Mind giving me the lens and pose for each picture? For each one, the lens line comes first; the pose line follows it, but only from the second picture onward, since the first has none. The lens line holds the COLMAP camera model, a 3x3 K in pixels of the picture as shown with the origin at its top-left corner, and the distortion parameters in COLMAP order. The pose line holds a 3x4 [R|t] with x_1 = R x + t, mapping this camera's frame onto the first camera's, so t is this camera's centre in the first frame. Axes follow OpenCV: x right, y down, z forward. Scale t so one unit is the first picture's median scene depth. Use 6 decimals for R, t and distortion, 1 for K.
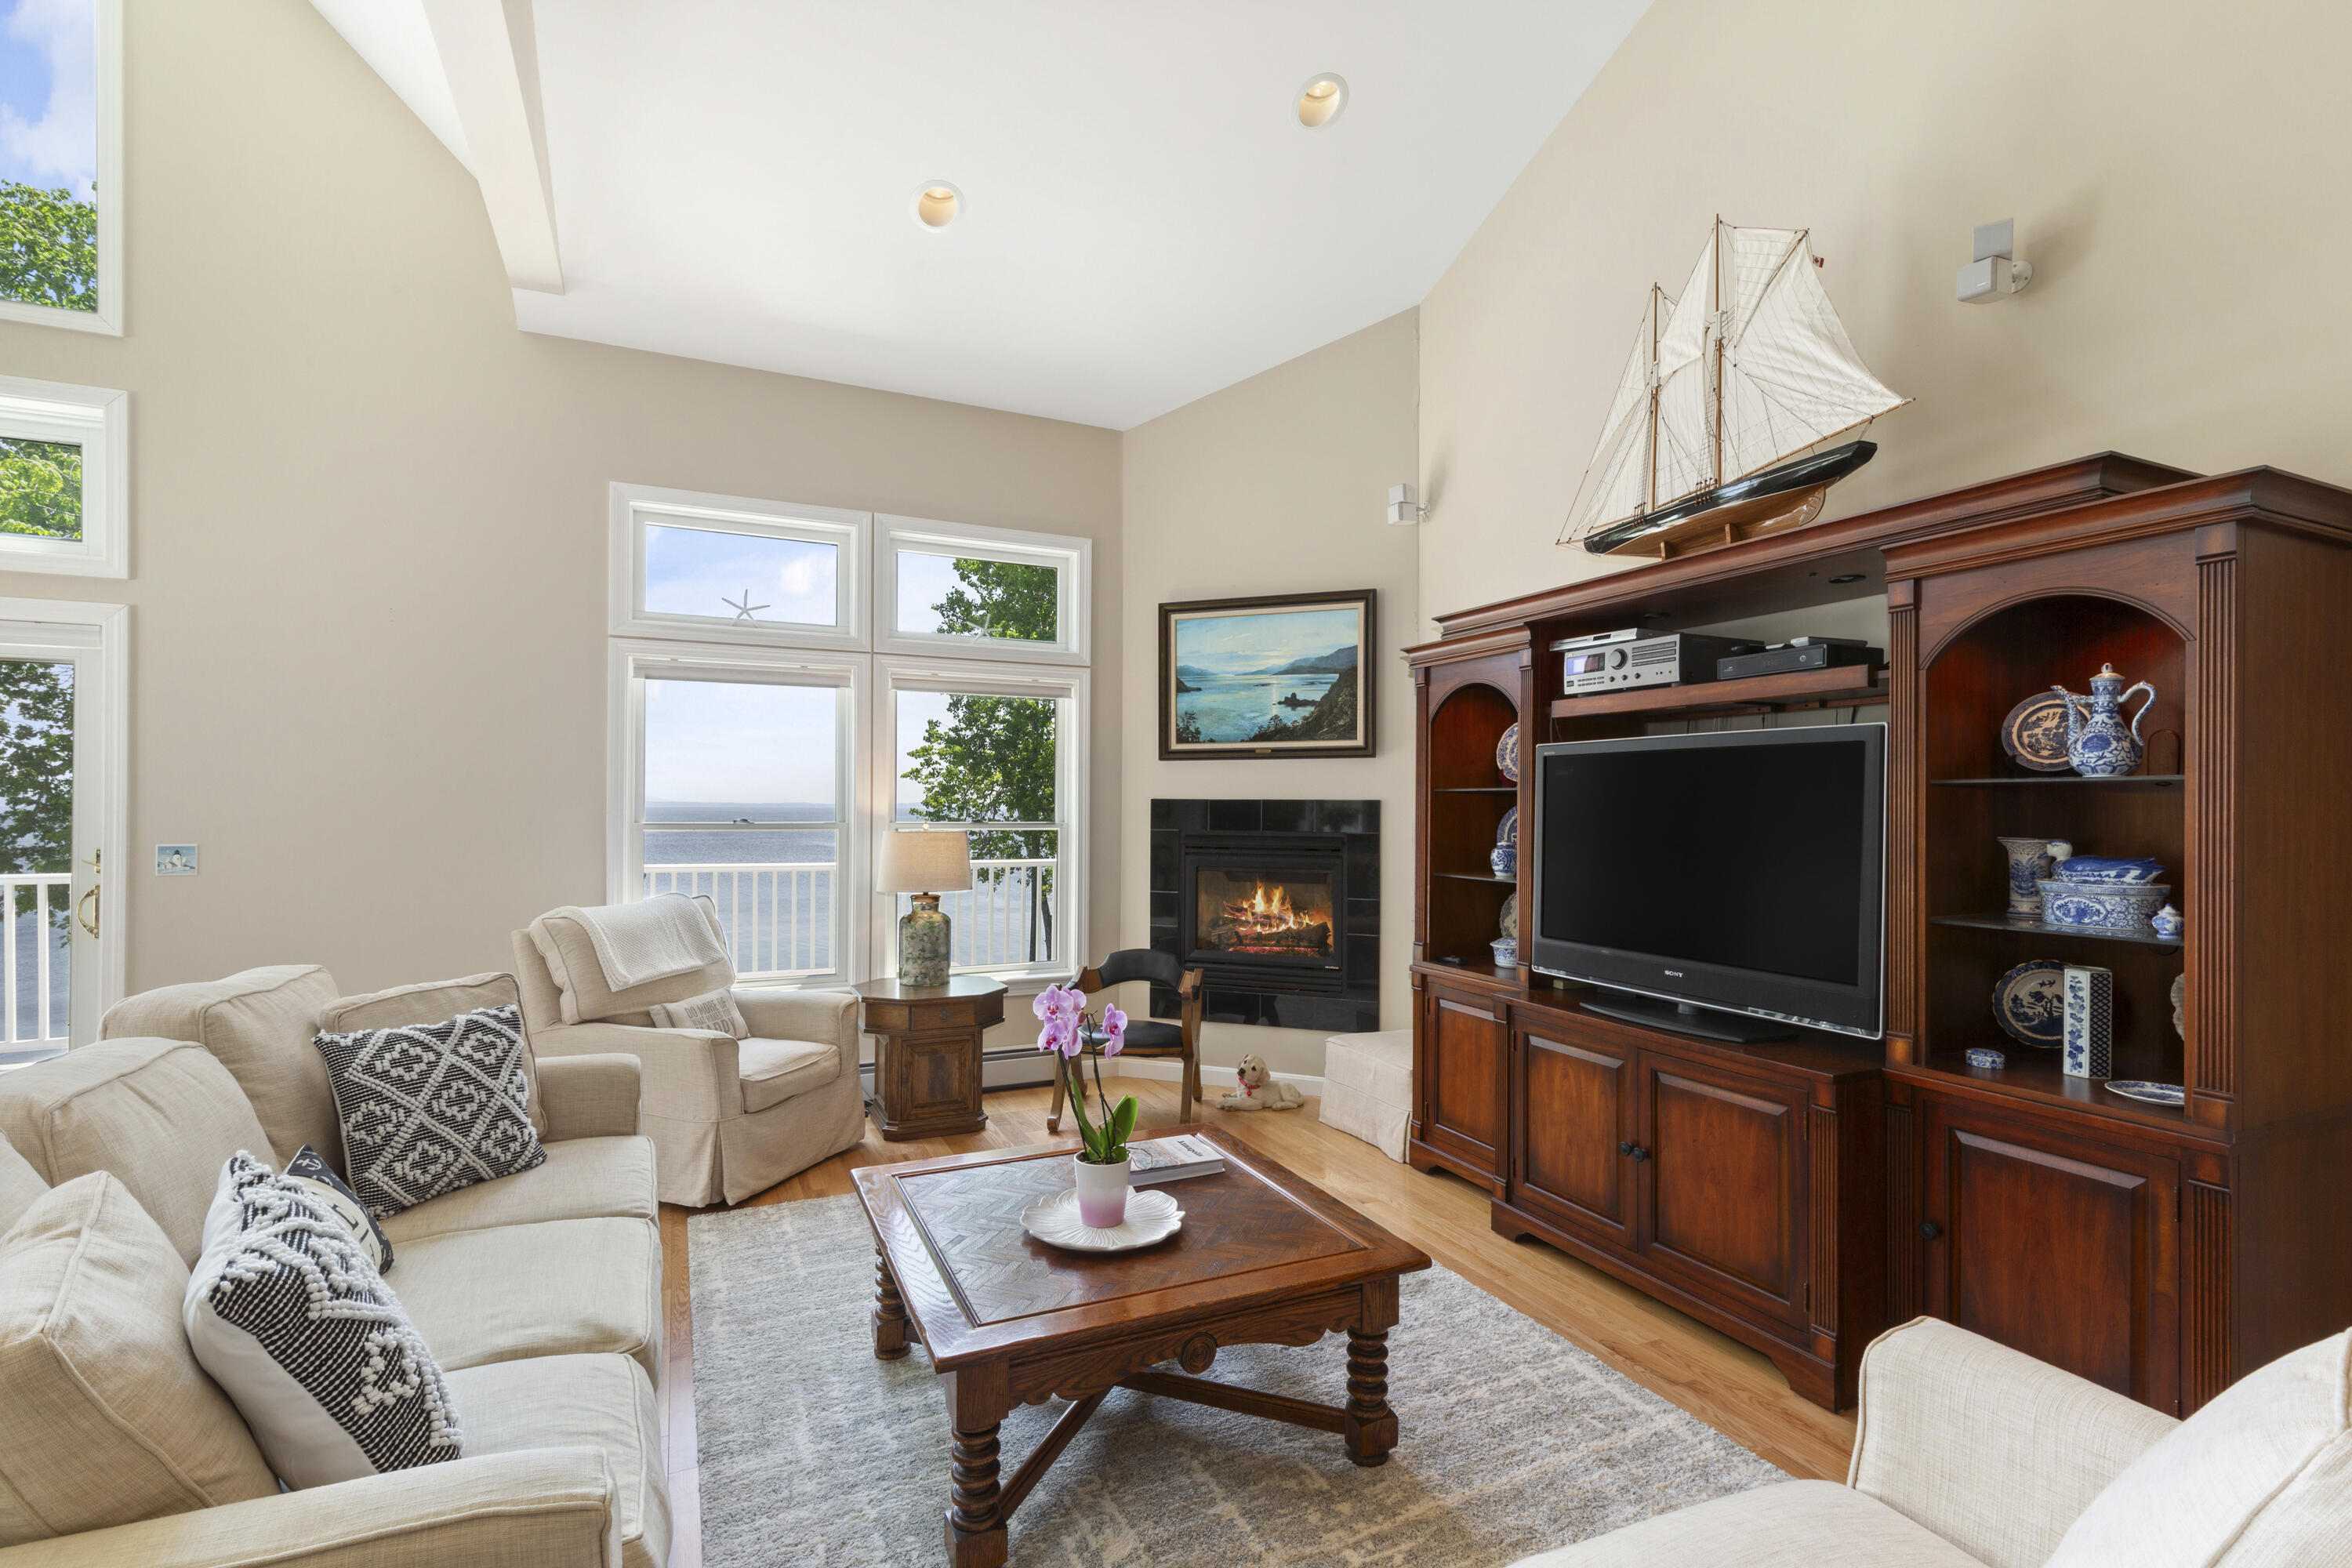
lens RADIAL K [[1066.8, 0, 1186.6], [0, 1066.8, 807.7], [0, 0, 1]] dist [0.004688, -0.000153]
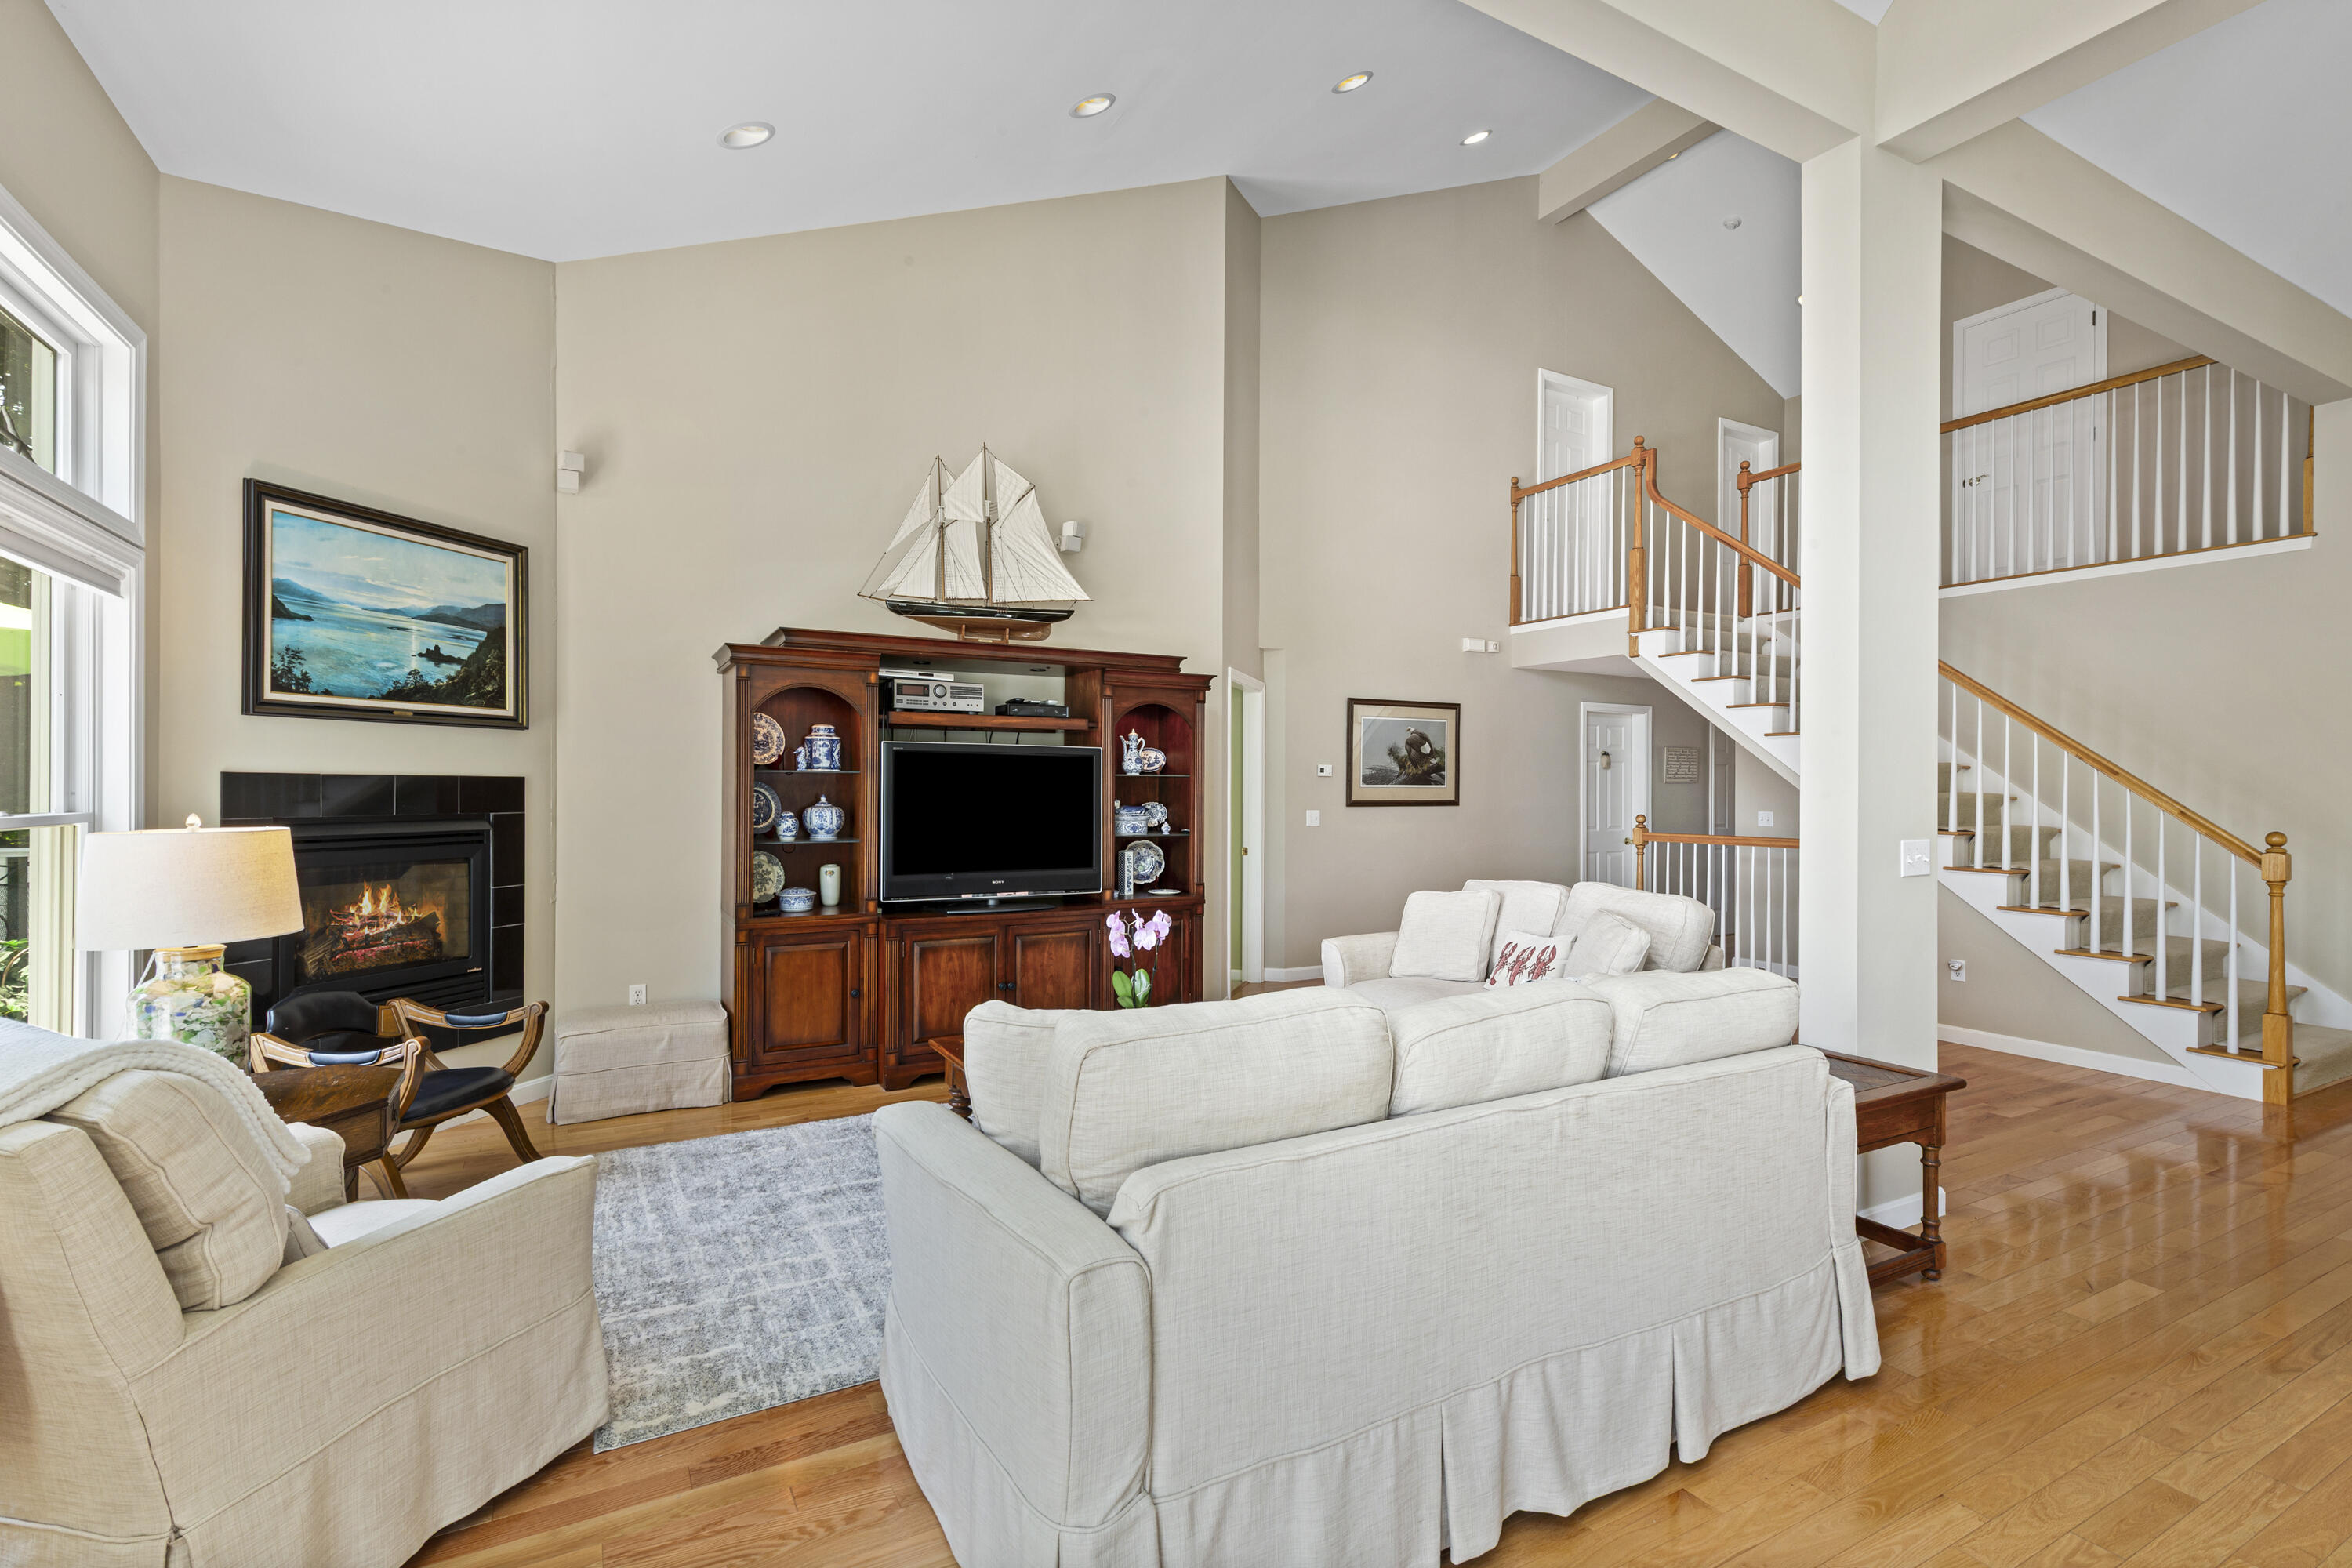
lens RADIAL K [[1078.0, 0, 1165.0], [0, 1078.0, 789.1], [0, 0, 1]] dist [0.015690, -0.004655]
pose [[-0.050313, -0.007002, 0.998709, -0.785277], [-0.004584, 0.999967, 0.006780, -0.005073], [-0.998723, -0.004237, -0.050343, 0.494007]]
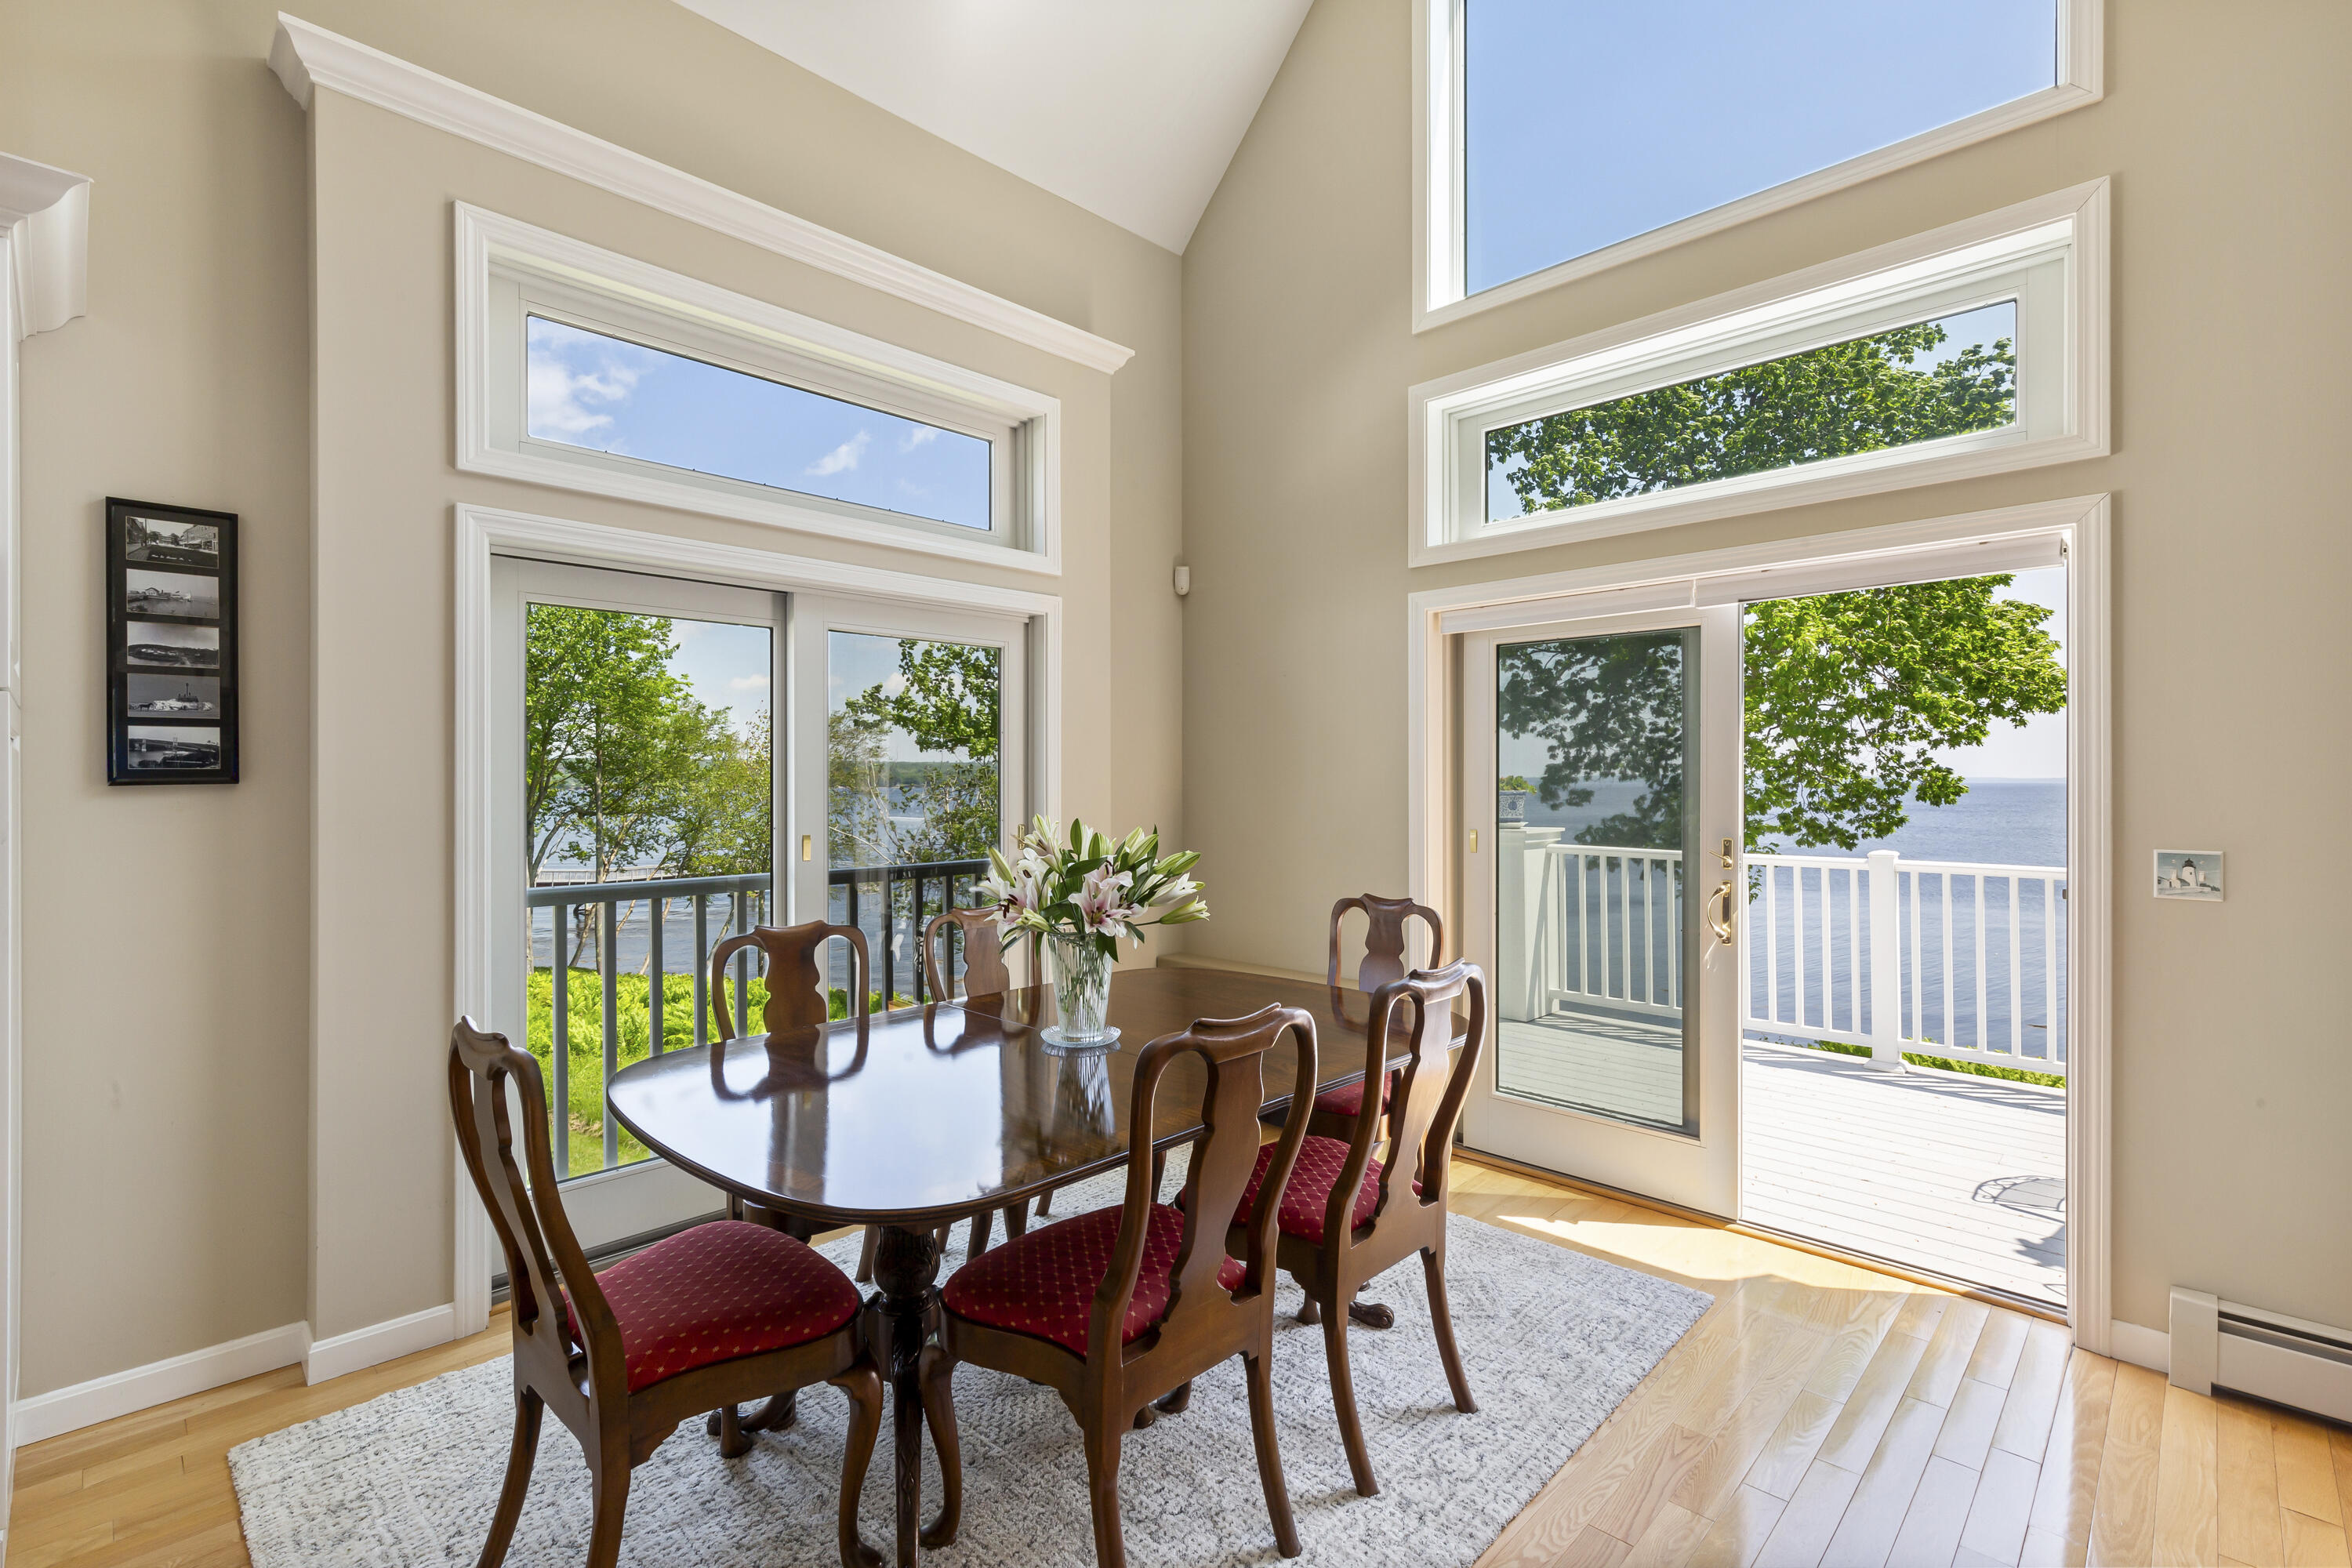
lens RADIAL K [[1041.2, 0, 1180.7], [0, 1041.2, 776.1], [0, 0, 1]] dist [0.003801, -0.000156]
pose [[0.337976, -0.009027, -0.941111, -0.434882], [0.001629, 0.999958, -0.009006, -0.004159], [0.941153, 0.001510, 0.337977, 0.180194]]
